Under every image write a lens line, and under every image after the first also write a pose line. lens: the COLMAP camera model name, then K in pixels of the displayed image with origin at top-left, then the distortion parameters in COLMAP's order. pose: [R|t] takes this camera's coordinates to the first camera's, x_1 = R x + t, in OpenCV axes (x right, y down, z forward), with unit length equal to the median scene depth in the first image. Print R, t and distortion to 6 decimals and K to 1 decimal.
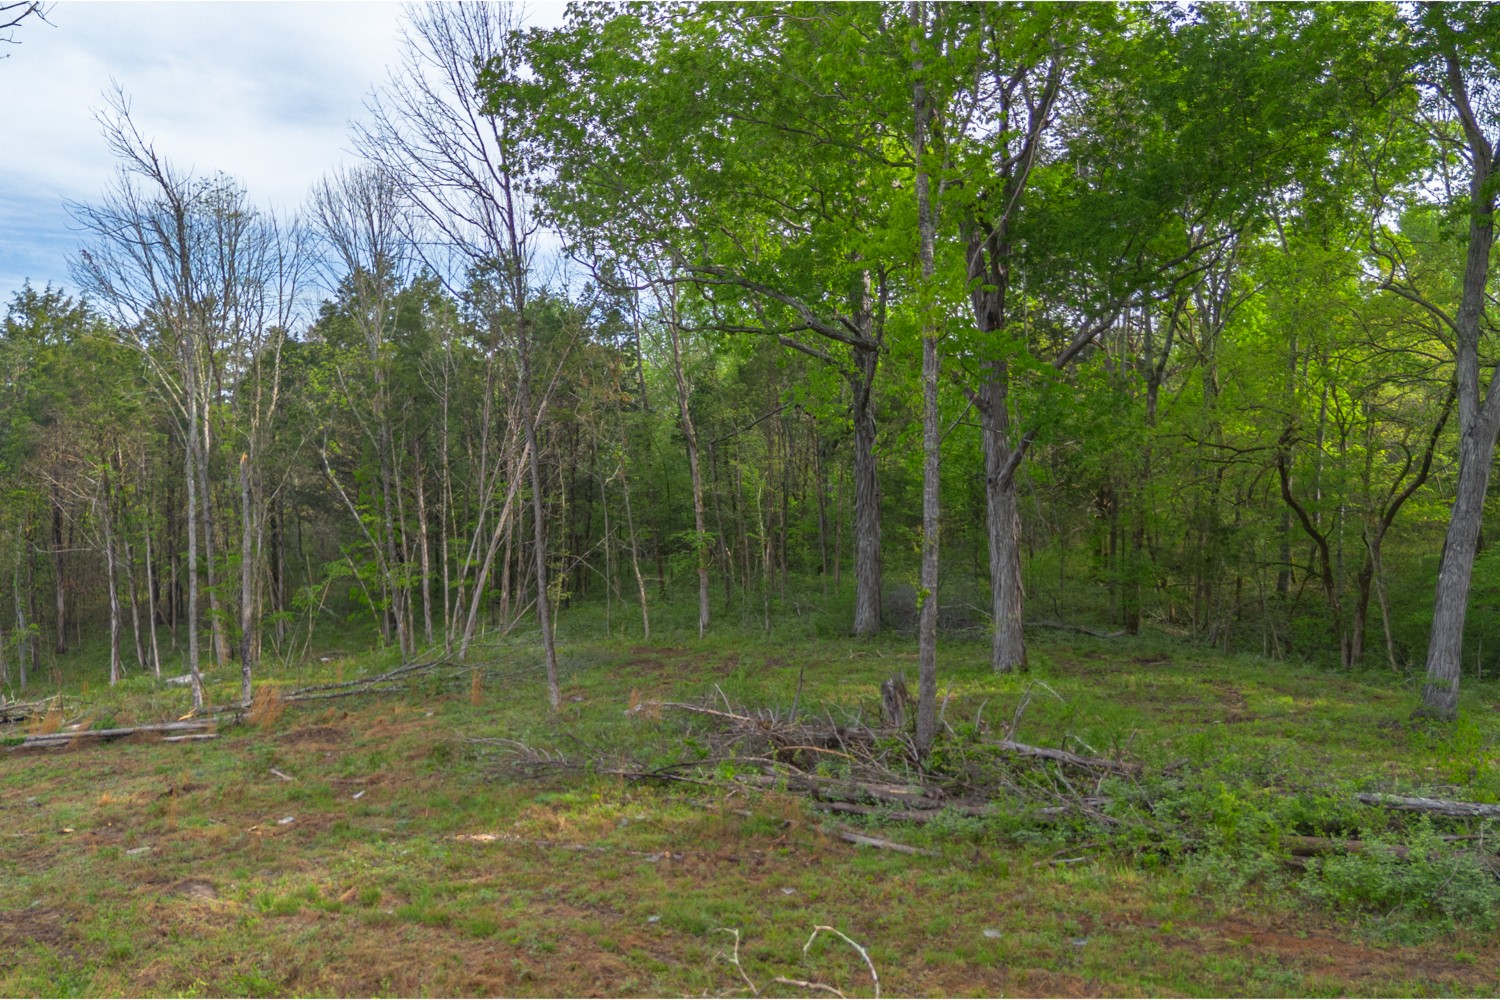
lens RADIAL K [[1235.6, 0, 749.0], [0, 1235.6, 502.9], [0, 0, 1]] dist [0.009605, 0.002726]
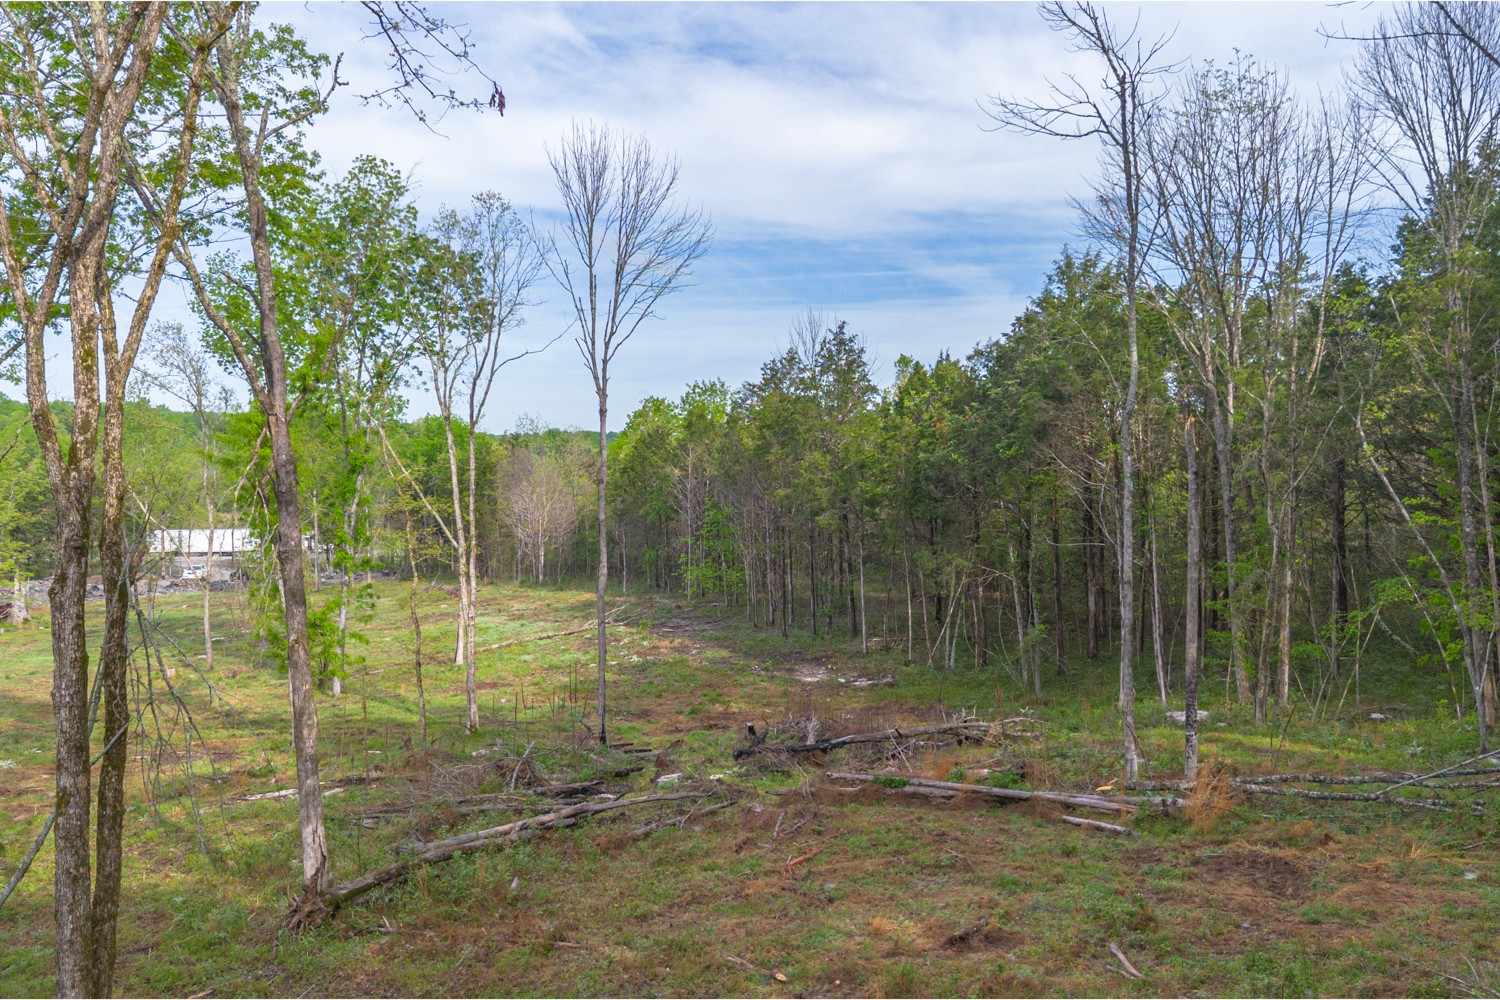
lens RADIAL K [[1235.6, 0, 752.7], [0, 1235.6, 501.1], [0, 0, 1]] dist [0.009605, 0.002726]
pose [[0.640578, 0.021759, -0.767585, -0.031937], [-0.020870, 0.999723, 0.010923, 0.003265], [0.767609, 0.009023, 0.640854, 0.296098]]
